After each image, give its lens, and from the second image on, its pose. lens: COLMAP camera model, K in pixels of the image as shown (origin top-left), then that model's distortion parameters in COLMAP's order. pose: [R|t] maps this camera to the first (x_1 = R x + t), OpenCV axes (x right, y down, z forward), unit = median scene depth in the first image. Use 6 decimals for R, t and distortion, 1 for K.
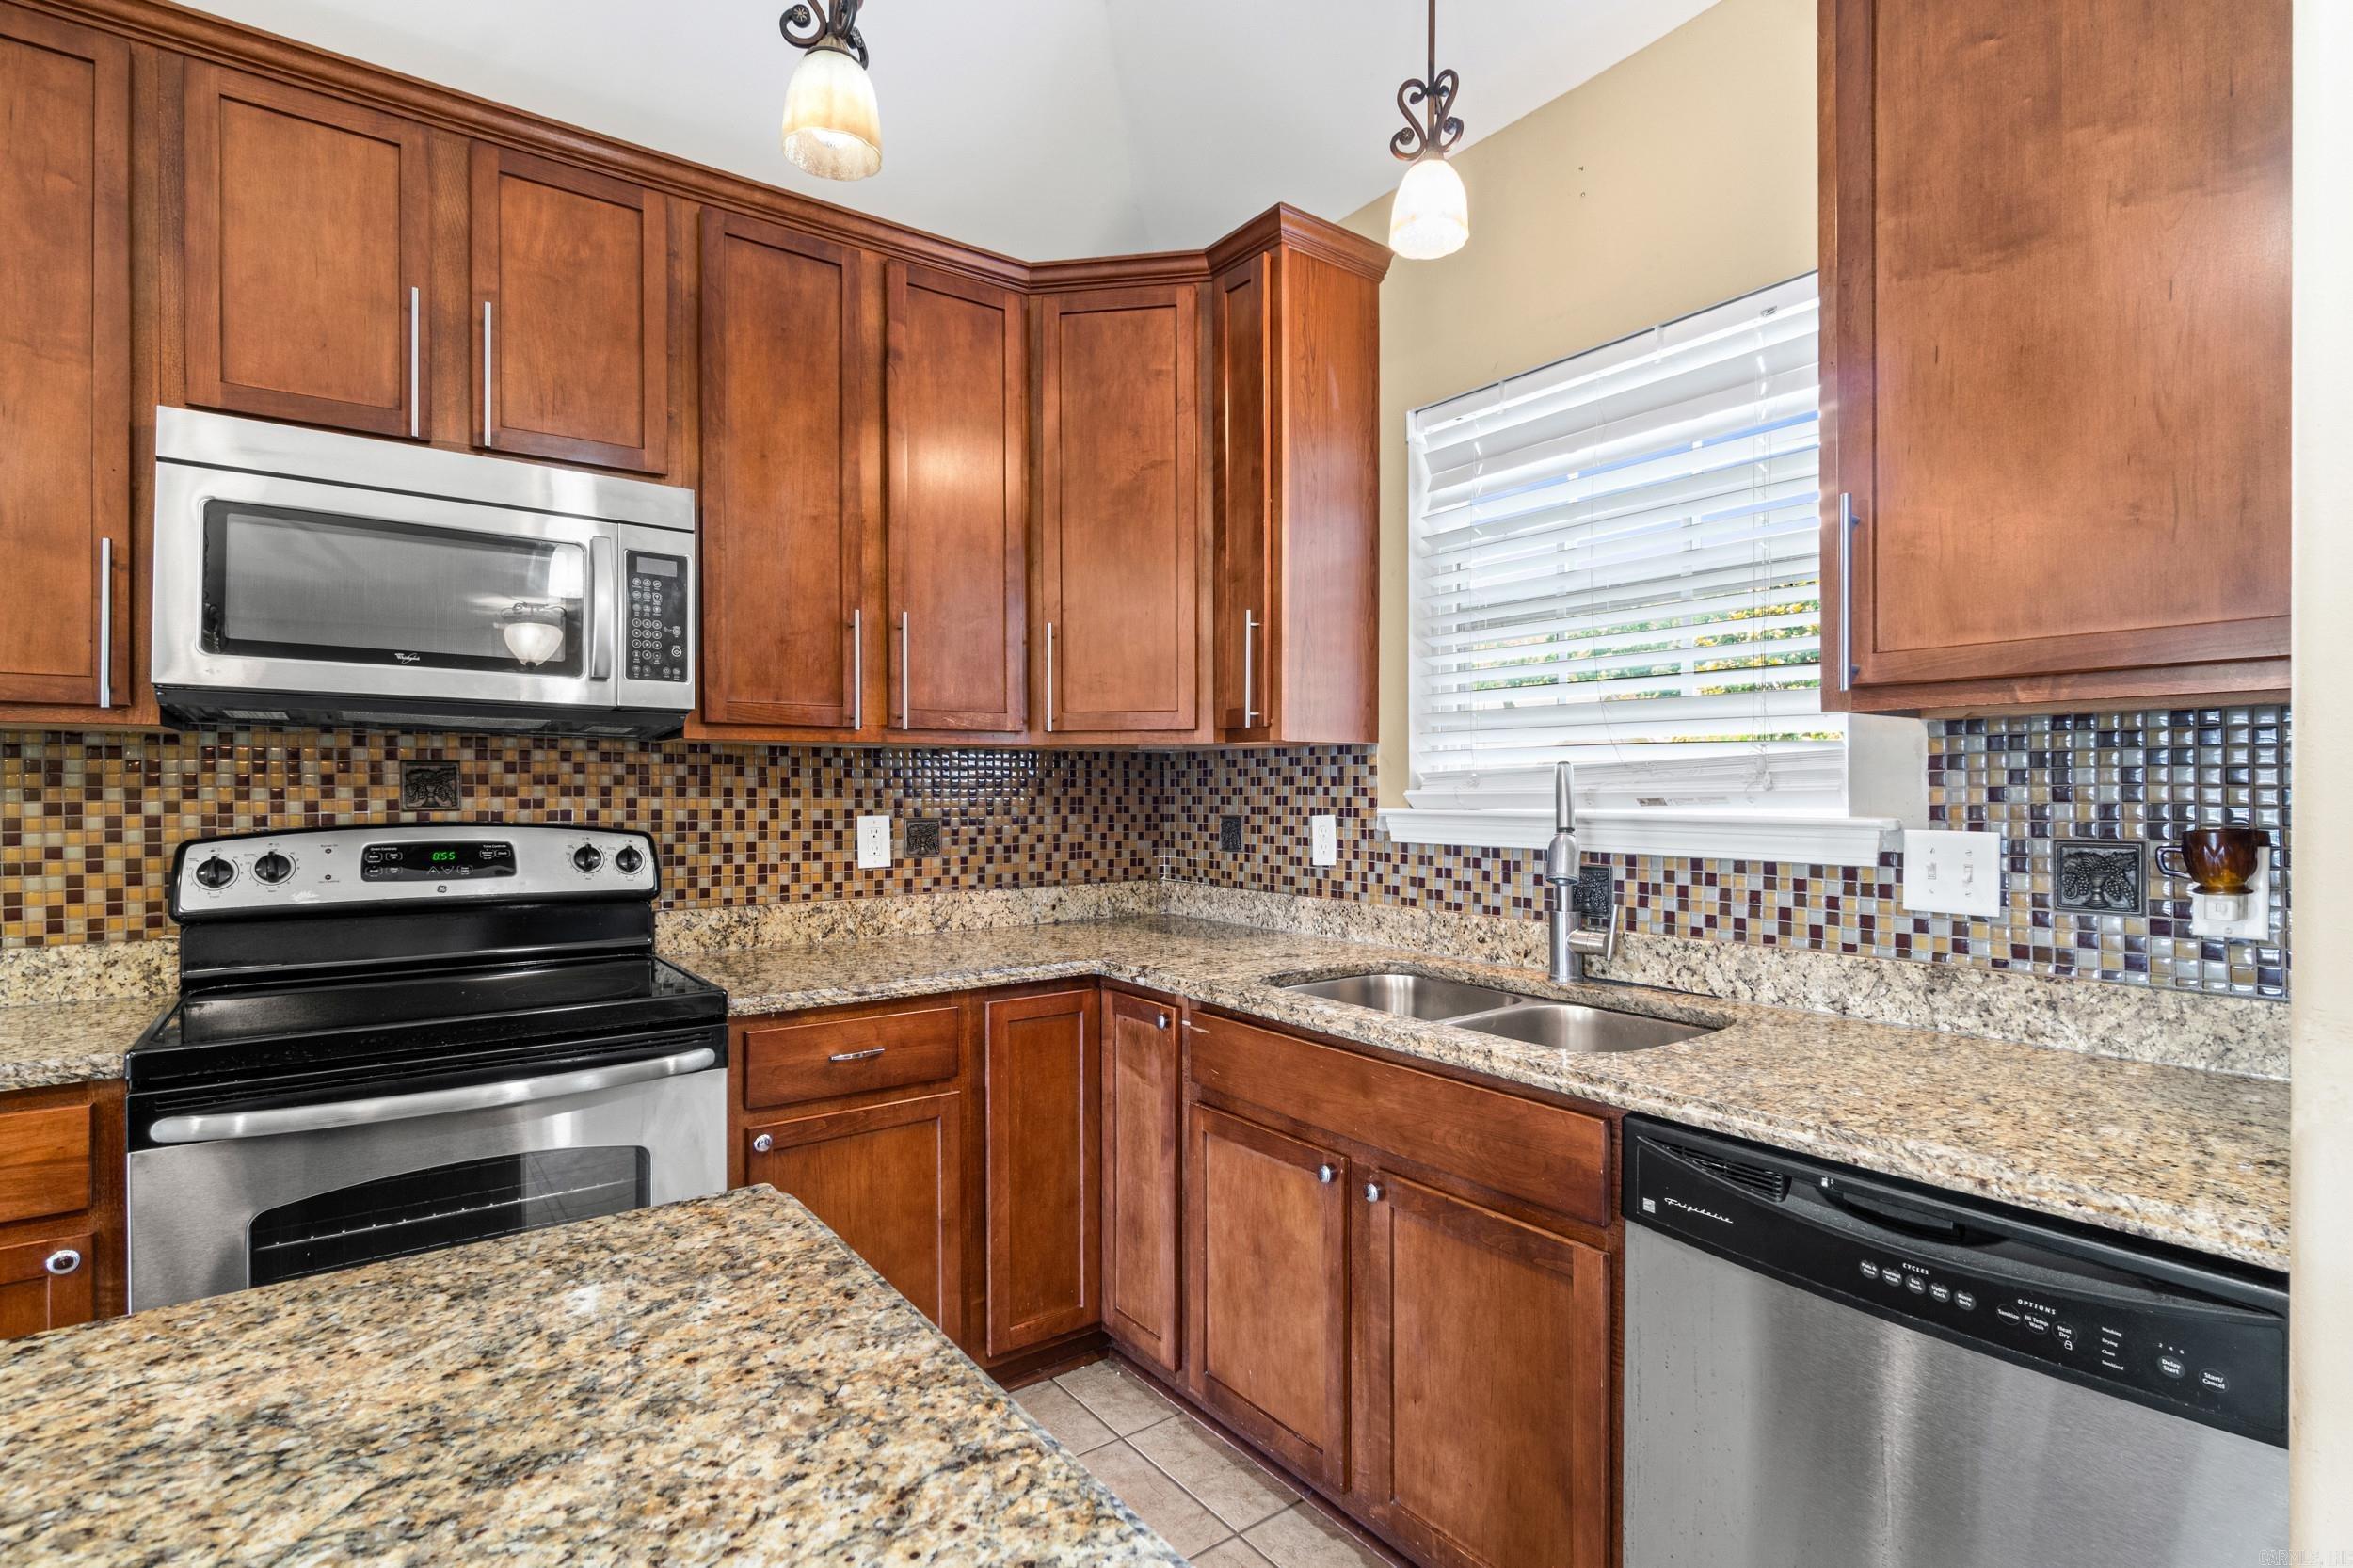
lens RADIAL K [[1108.5, 0, 1141.4], [0, 1108.5, 779.4], [0, 0, 1]] dist [-0.003842, -0.002121]
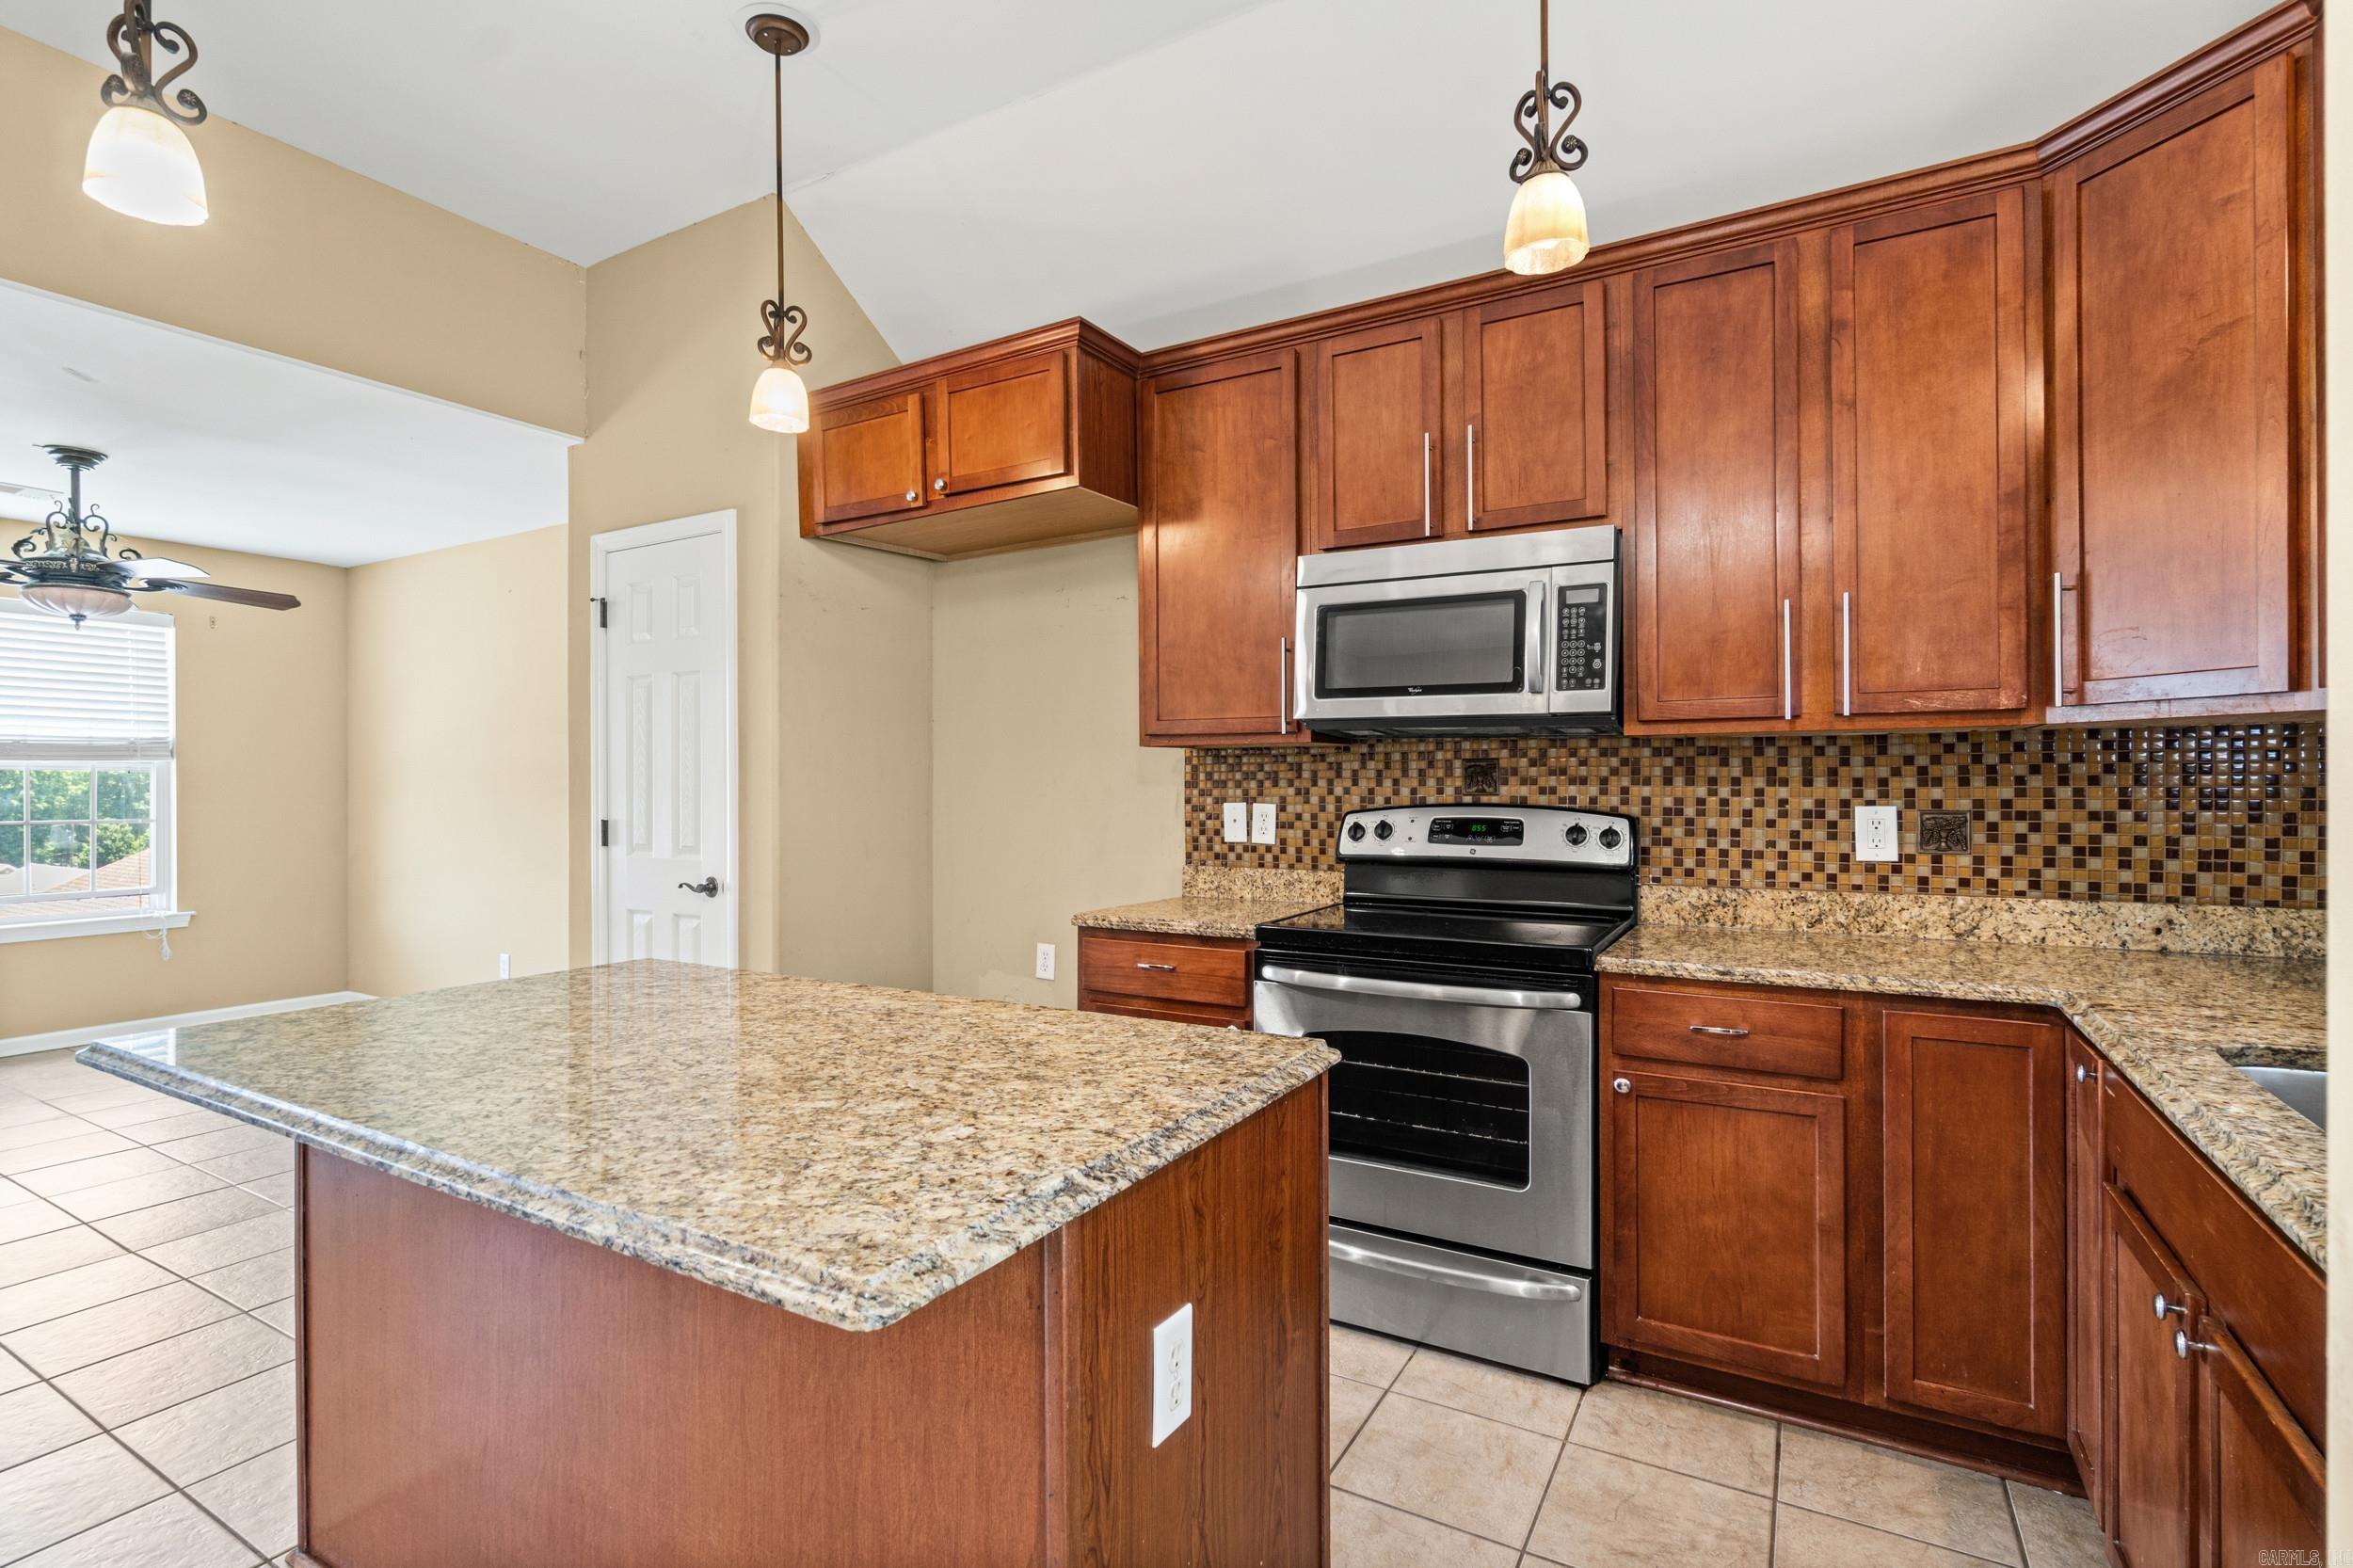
lens RADIAL K [[1108.5, 0, 1178.0], [0, 1108.5, 765.2], [0, 0, 1]] dist [-0.003842, -0.002121]
pose [[0.407812, -0.013148, -0.912971, 0.462588], [0.011891, 0.999888, -0.009088, -0.000674], [0.912988, -0.007150, 0.407923, 0.094121]]
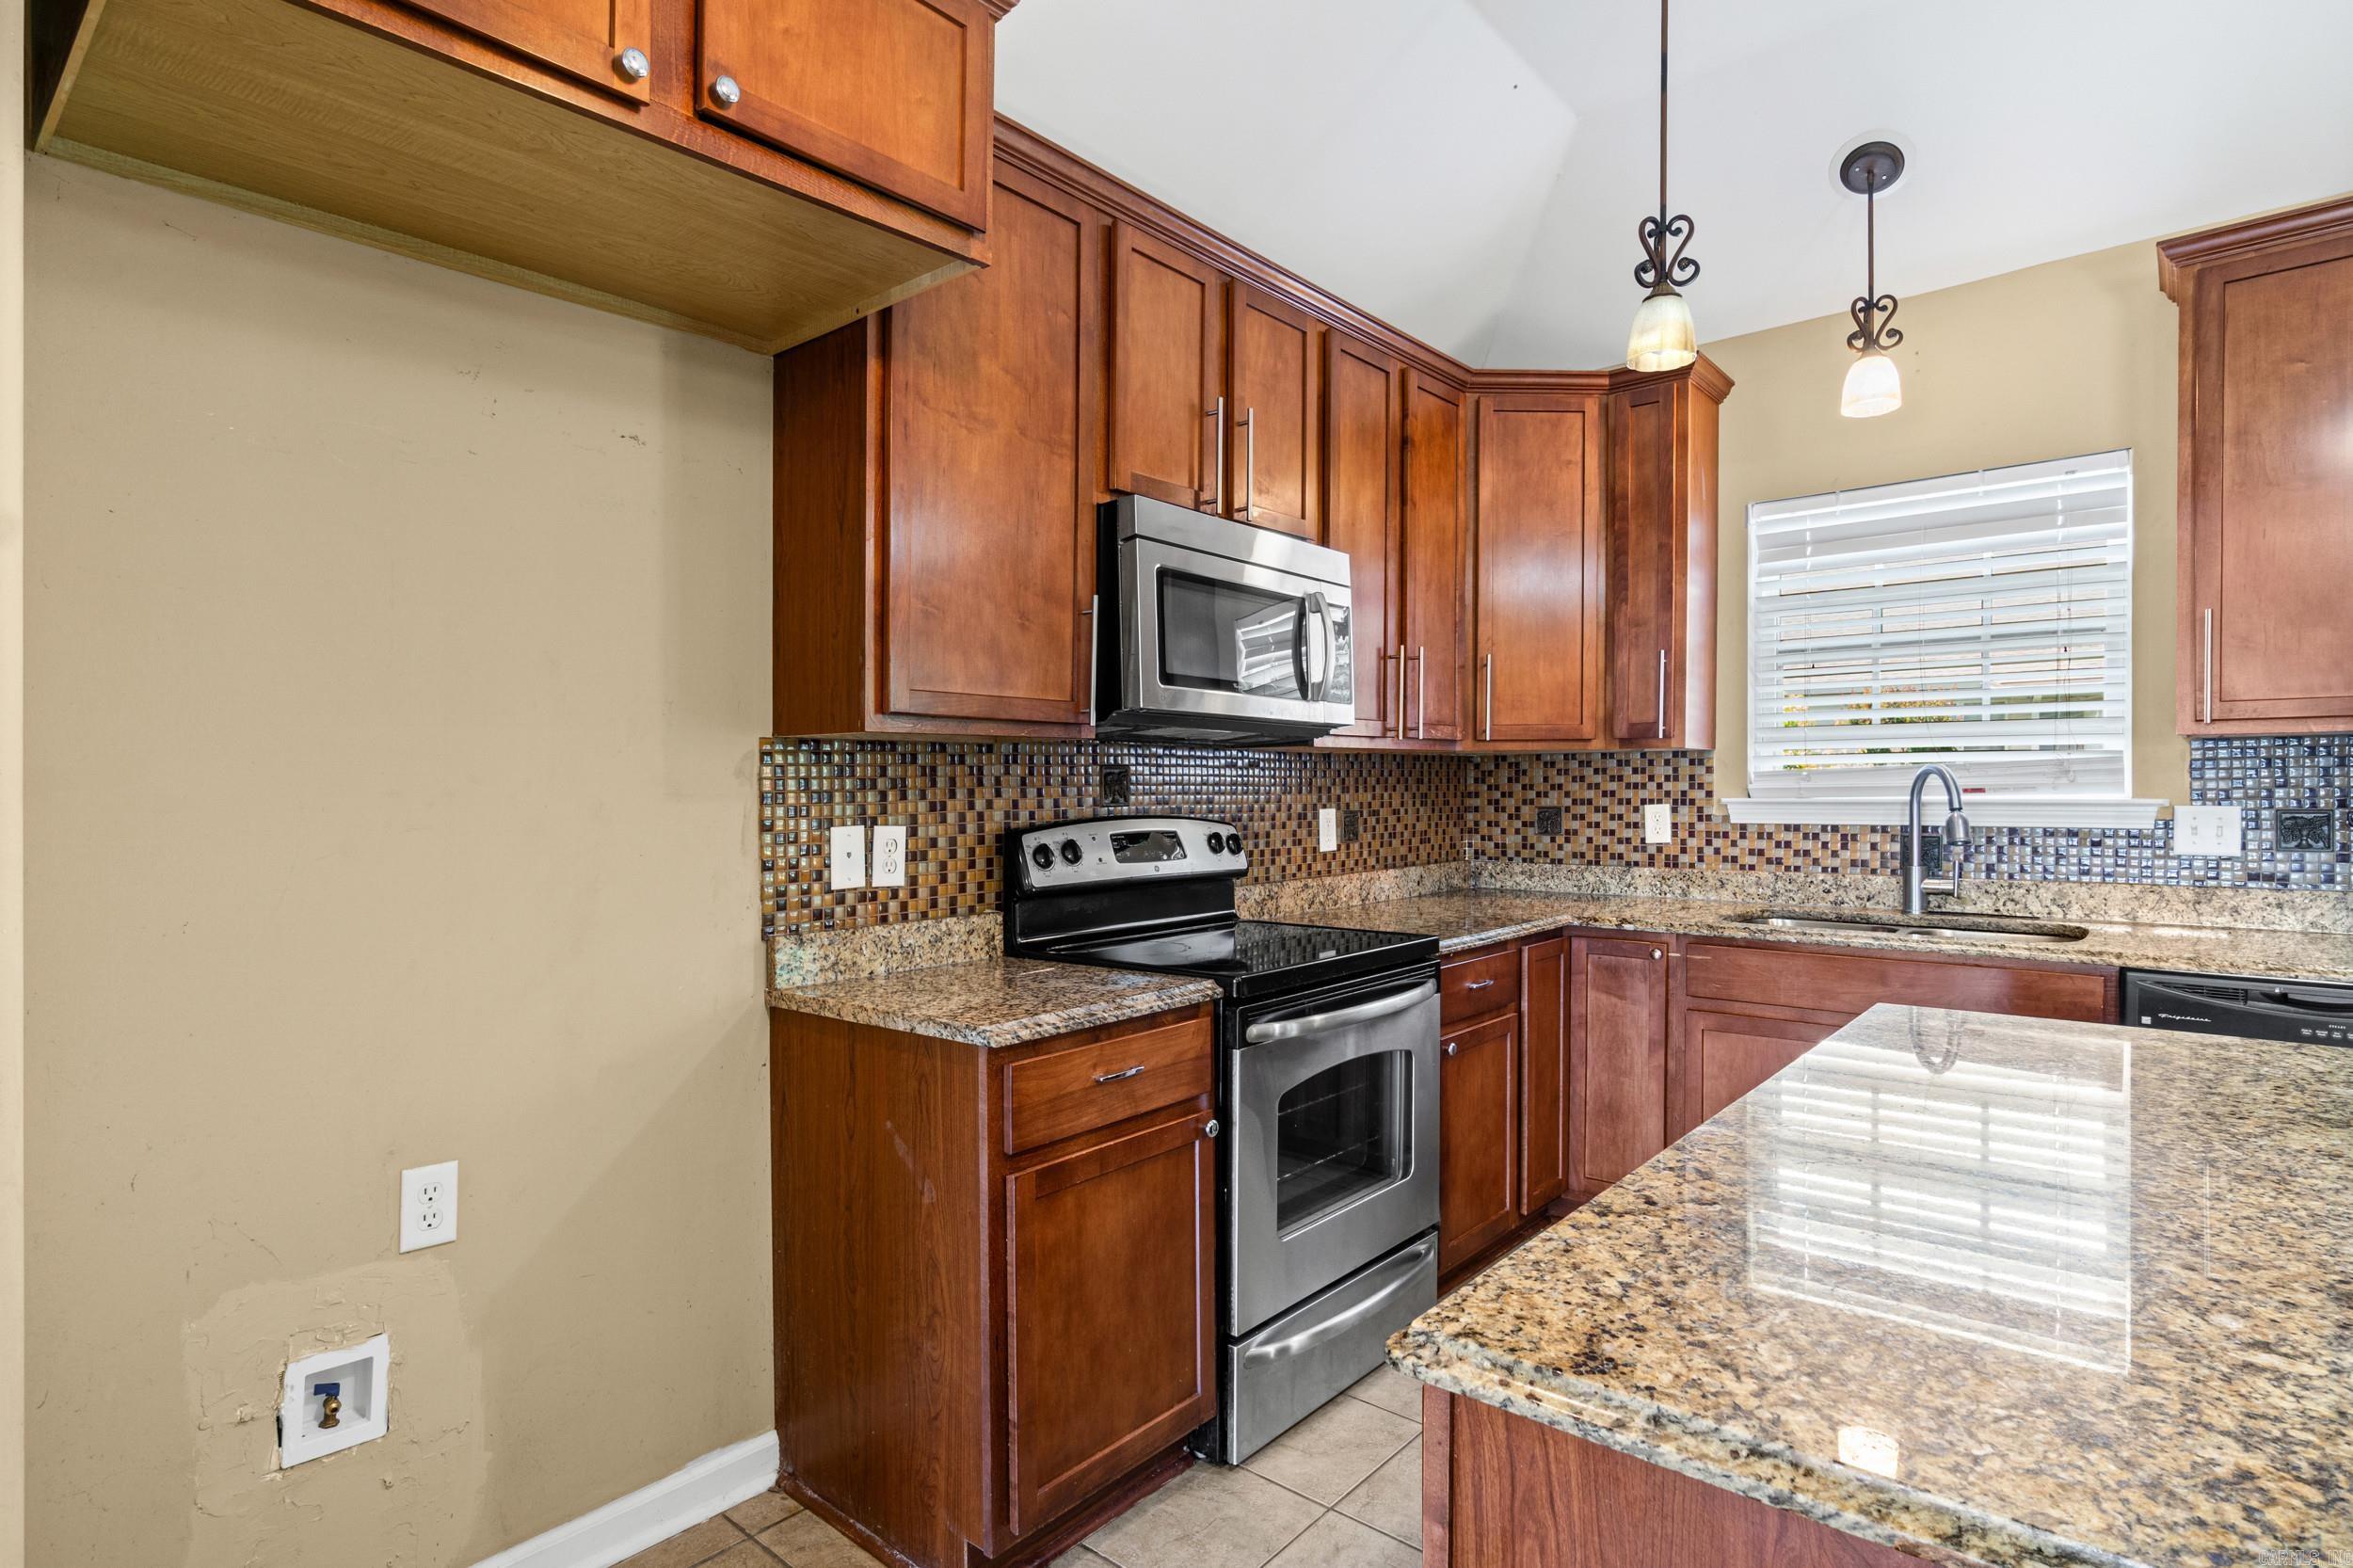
lens RADIAL K [[1198.4, 0, 1136.2], [0, 1198.4, 788.3], [0, 0, 1]] dist [0.002602, -0.002559]
pose [[0.974955, -0.006821, 0.222299, -0.910717], [0.004934, 0.999947, 0.009042, -0.003193], [-0.222349, -0.007719, 0.974937, -0.291383]]
